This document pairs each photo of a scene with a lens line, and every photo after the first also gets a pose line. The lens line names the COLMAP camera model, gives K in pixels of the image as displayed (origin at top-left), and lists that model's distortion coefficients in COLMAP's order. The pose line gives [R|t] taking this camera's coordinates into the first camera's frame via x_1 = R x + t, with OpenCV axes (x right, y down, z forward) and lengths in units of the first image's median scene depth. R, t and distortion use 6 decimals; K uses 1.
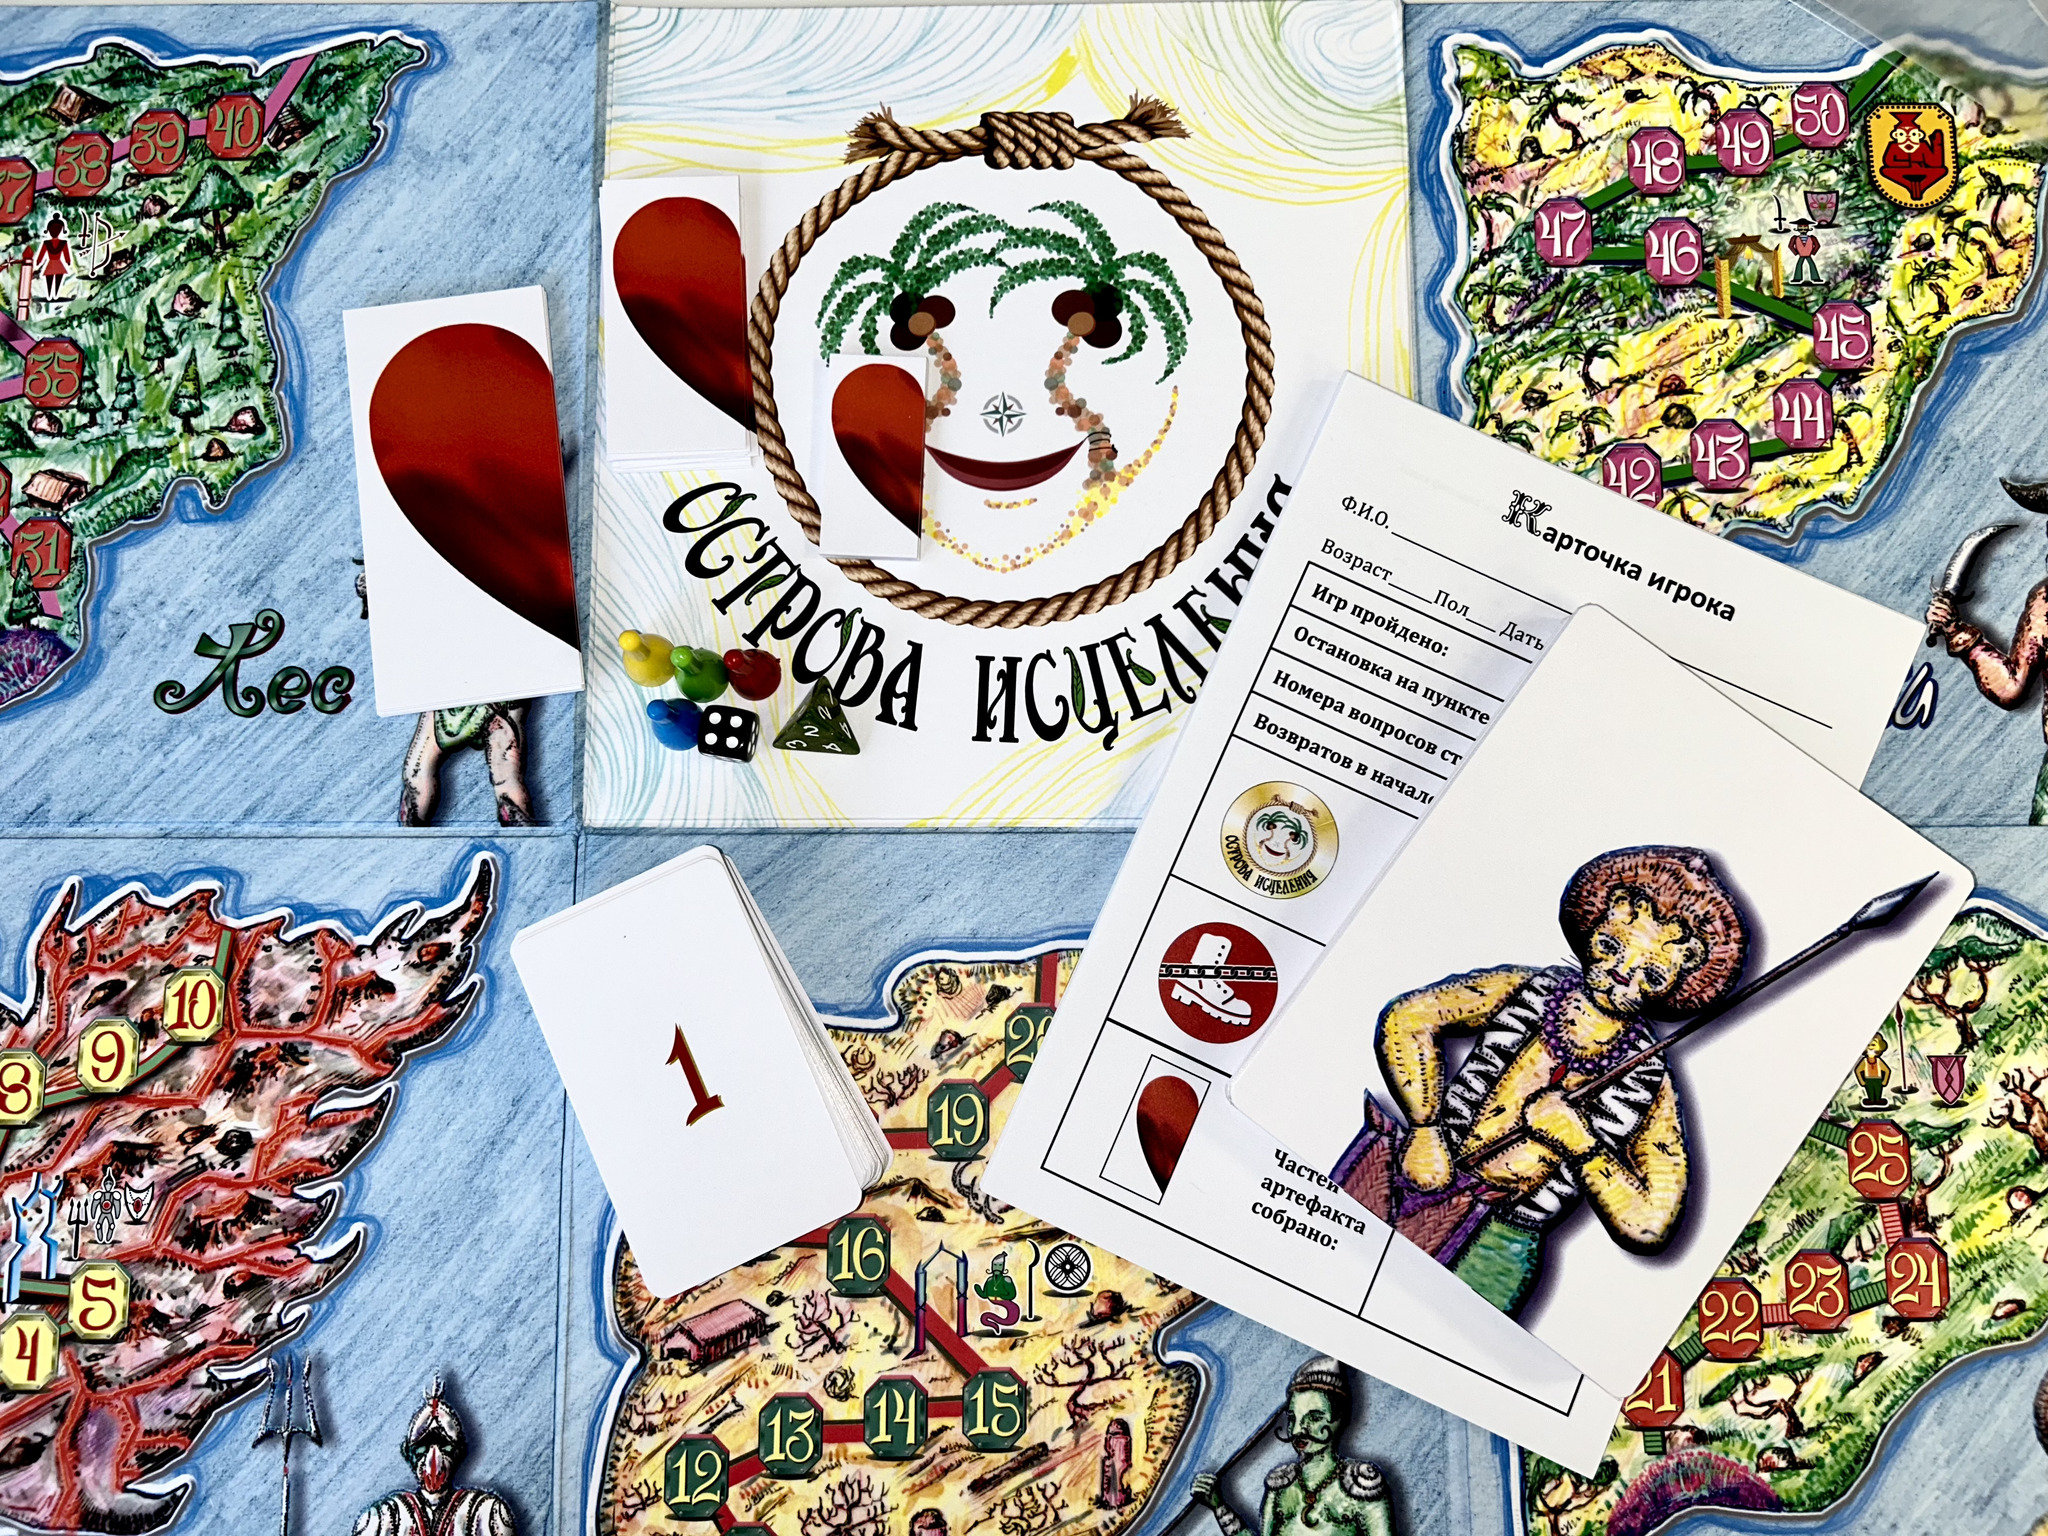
lens RADIAL K [[1541.2, 0, 1018.1], [0, 1541.2, 893.3], [0, 0, 1]] dist [-0.061307, 0.007724]
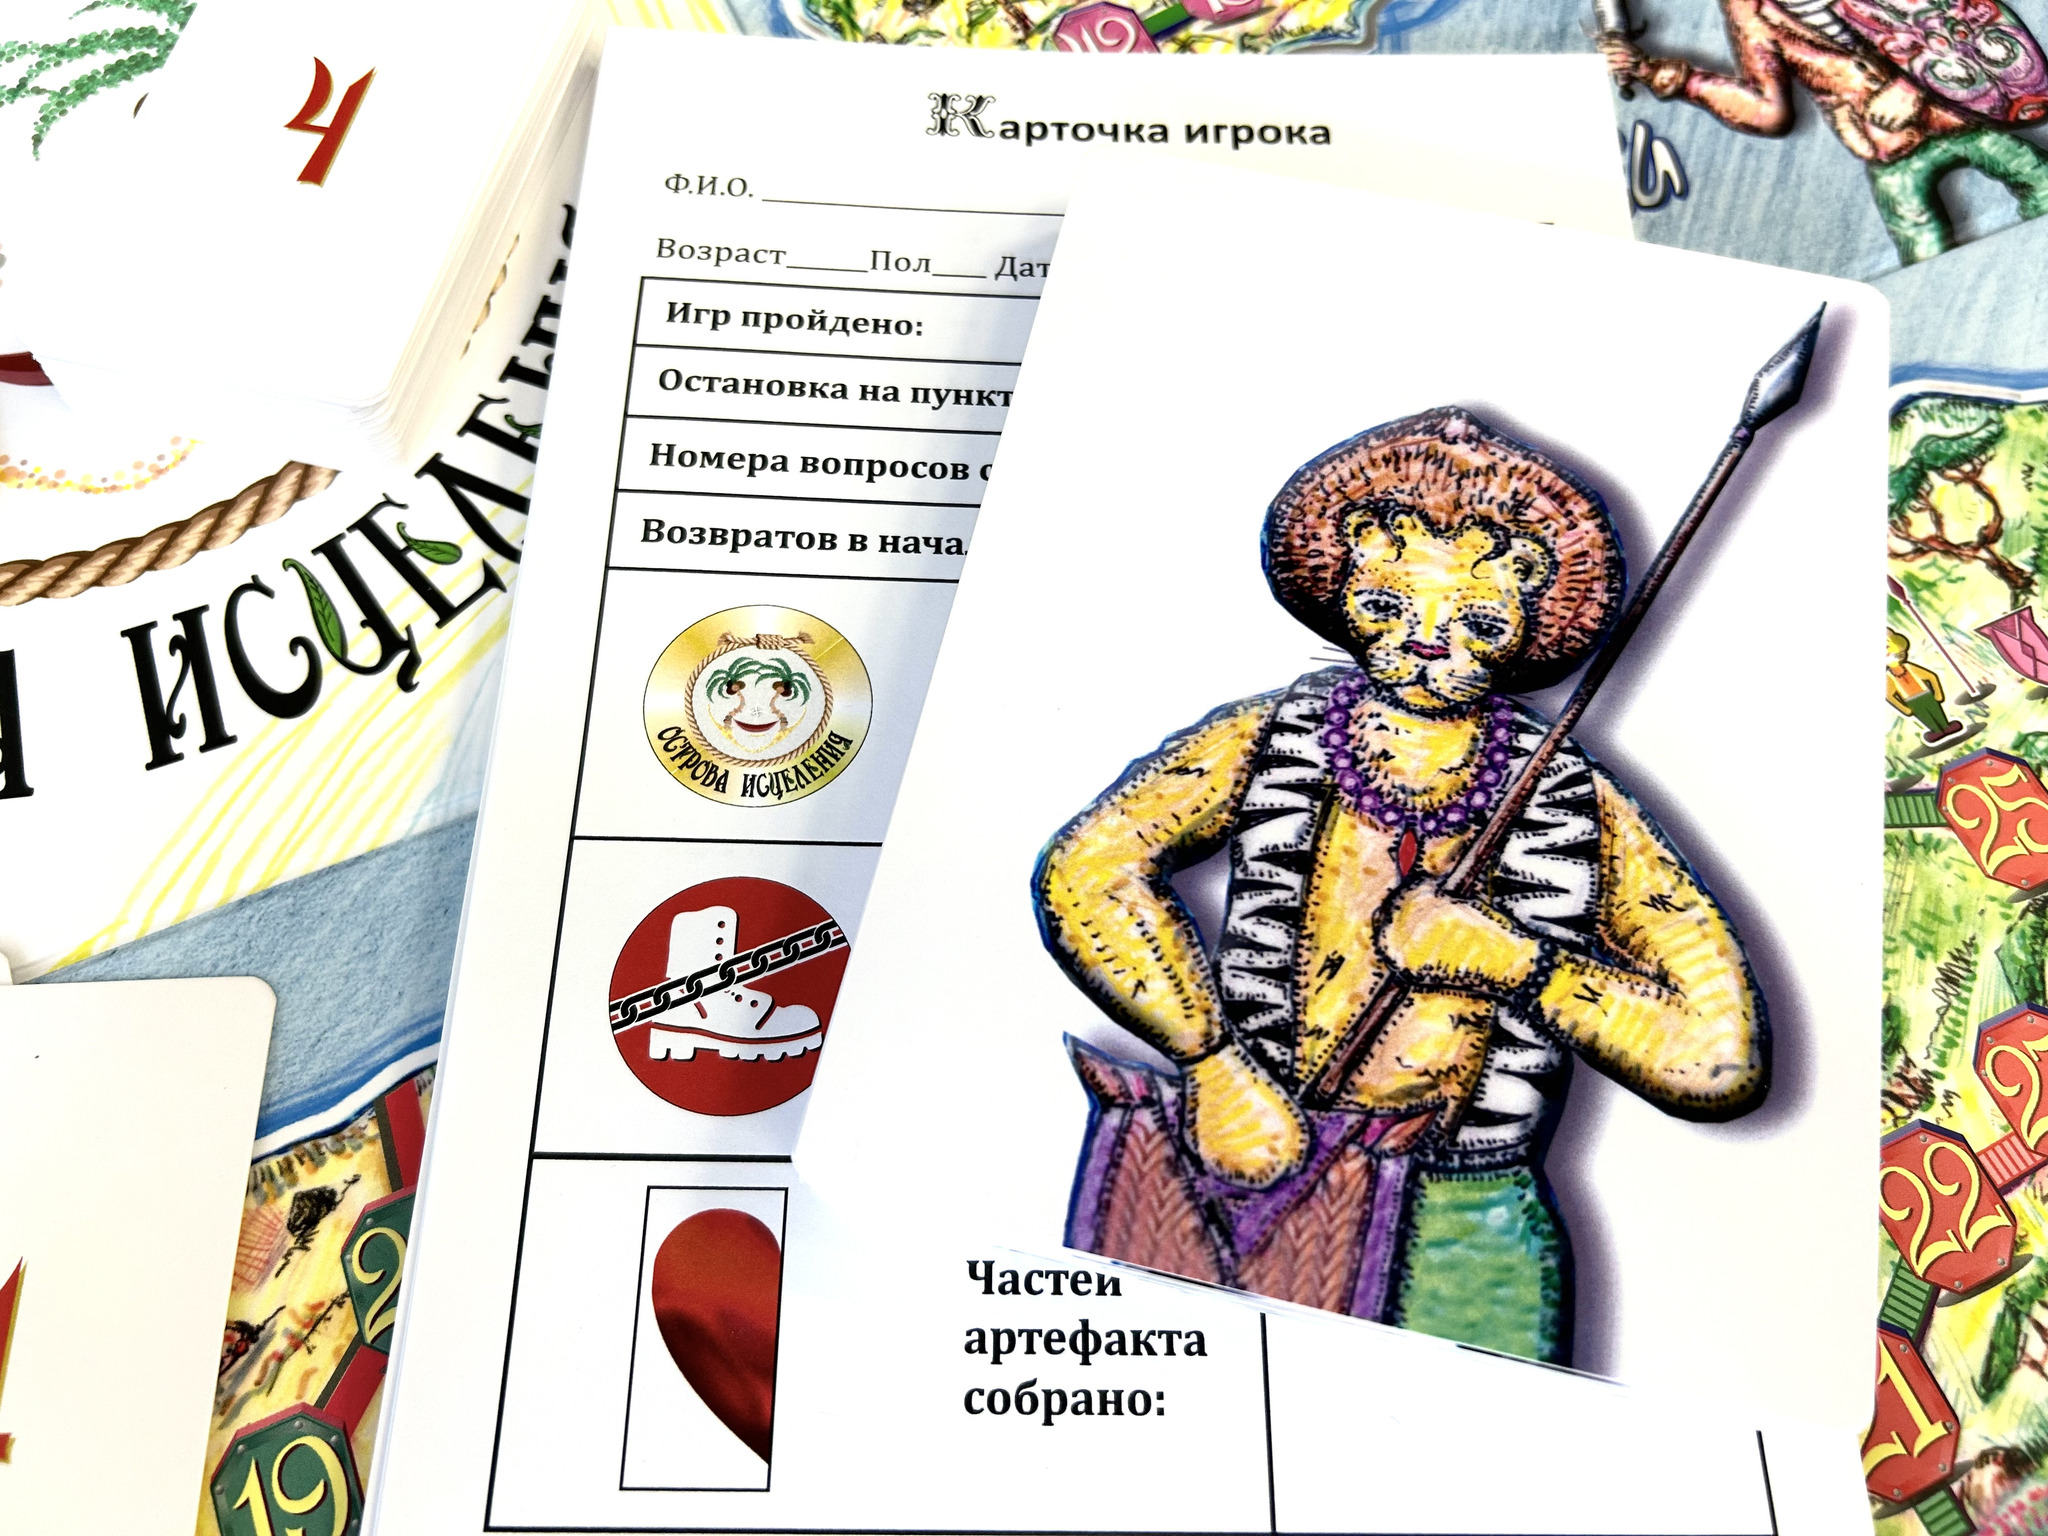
lens RADIAL K [[1662.5, 0, 1059.5], [0, 1662.5, 767.5], [0, 0, 1]] dist [-0.036609, 0.010416]
pose [[0.910227, -0.357094, 0.209693, 0.138467], [0.403102, 0.880016, -0.251158, 0.170774], [-0.094847, 0.313138, 0.944959, 0.461172]]
